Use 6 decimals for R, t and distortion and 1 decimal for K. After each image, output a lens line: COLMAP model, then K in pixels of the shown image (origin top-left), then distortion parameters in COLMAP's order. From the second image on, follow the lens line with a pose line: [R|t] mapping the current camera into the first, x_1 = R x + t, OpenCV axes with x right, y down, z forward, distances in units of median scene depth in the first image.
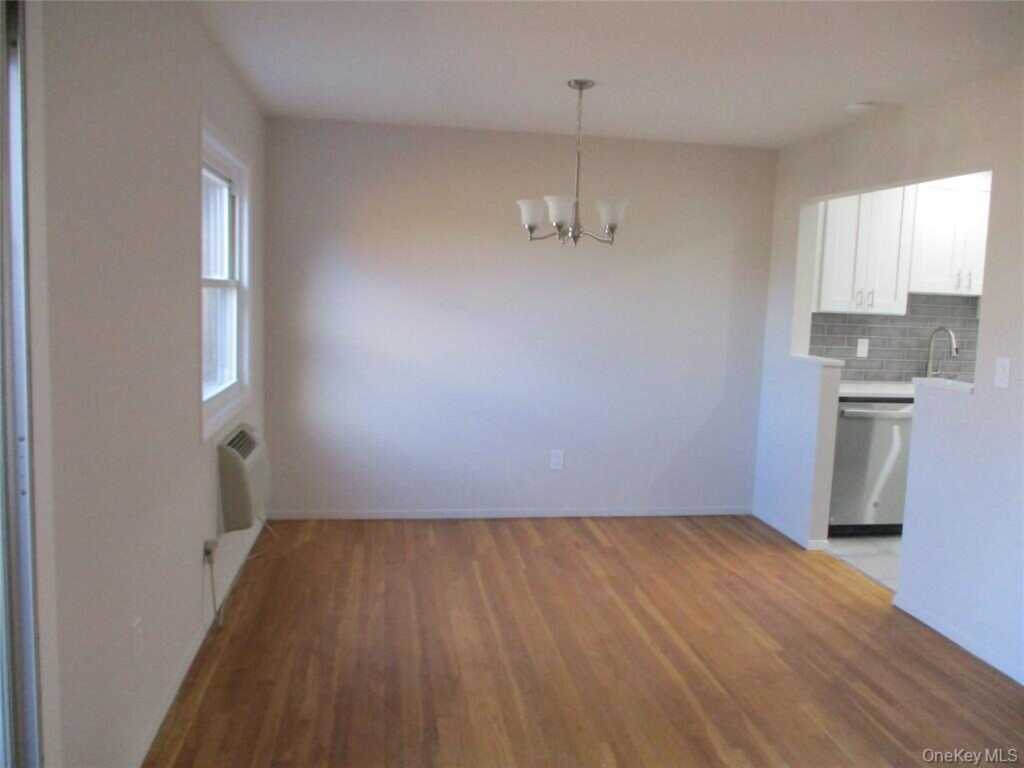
lens RADIAL K [[837.0, 0, 525.9], [0, 837.0, 383.0], [0, 0, 1]] dist [-0.035329, -0.005246]
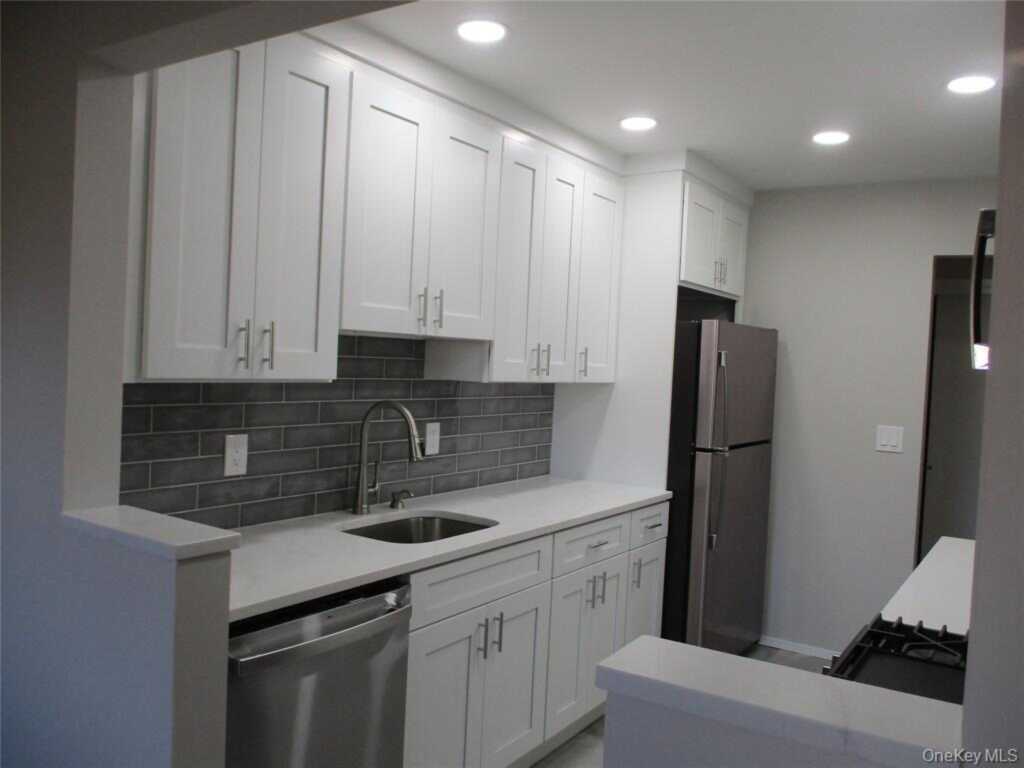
lens RADIAL K [[837.9, 0, 512.0], [0, 837.9, 384.0], [0, 0, 1]] dist [-0.025991, -0.000013]
pose [[0.685063, -0.029042, 0.727905, 0.192787], [0.061416, 0.997950, -0.017984, -0.066319], [-0.725890, 0.057025, 0.685442, 0.619272]]
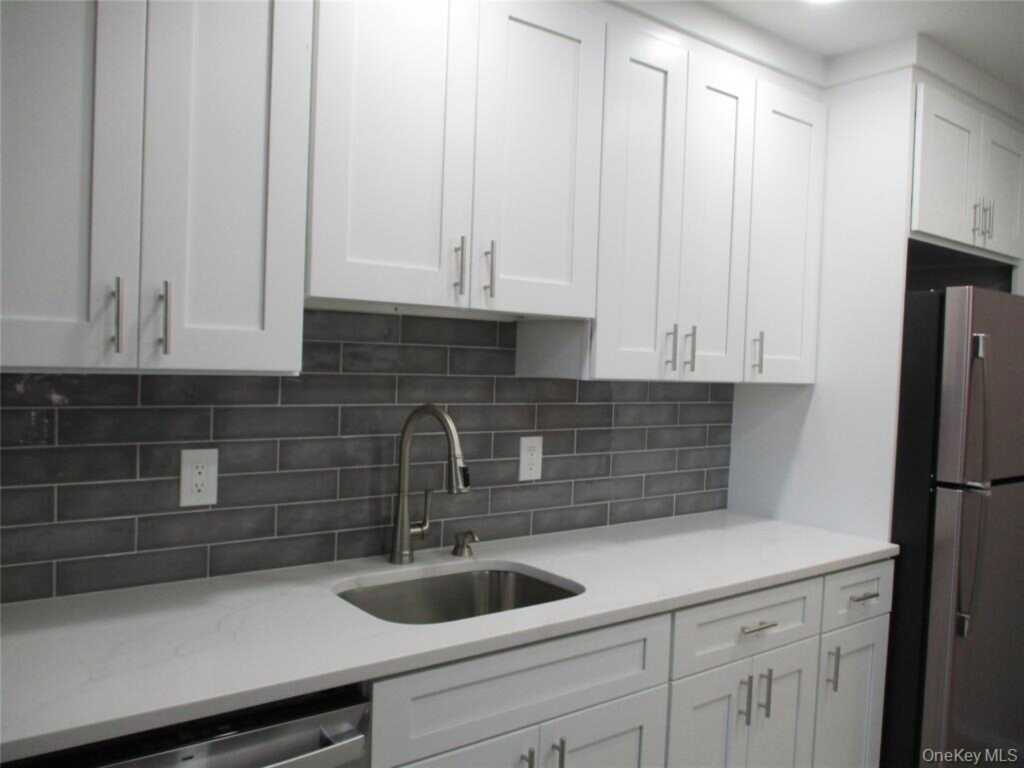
lens RADIAL K [[837.0, 0, 525.9], [0, 837.0, 383.0], [0, 0, 1]] dist [-0.035329, -0.005246]
pose [[0.873956, -0.020409, 0.485577, 0.380149], [0.049073, 0.997717, -0.046388, -0.060557], [-0.483522, 0.064369, 0.872962, 0.694236]]
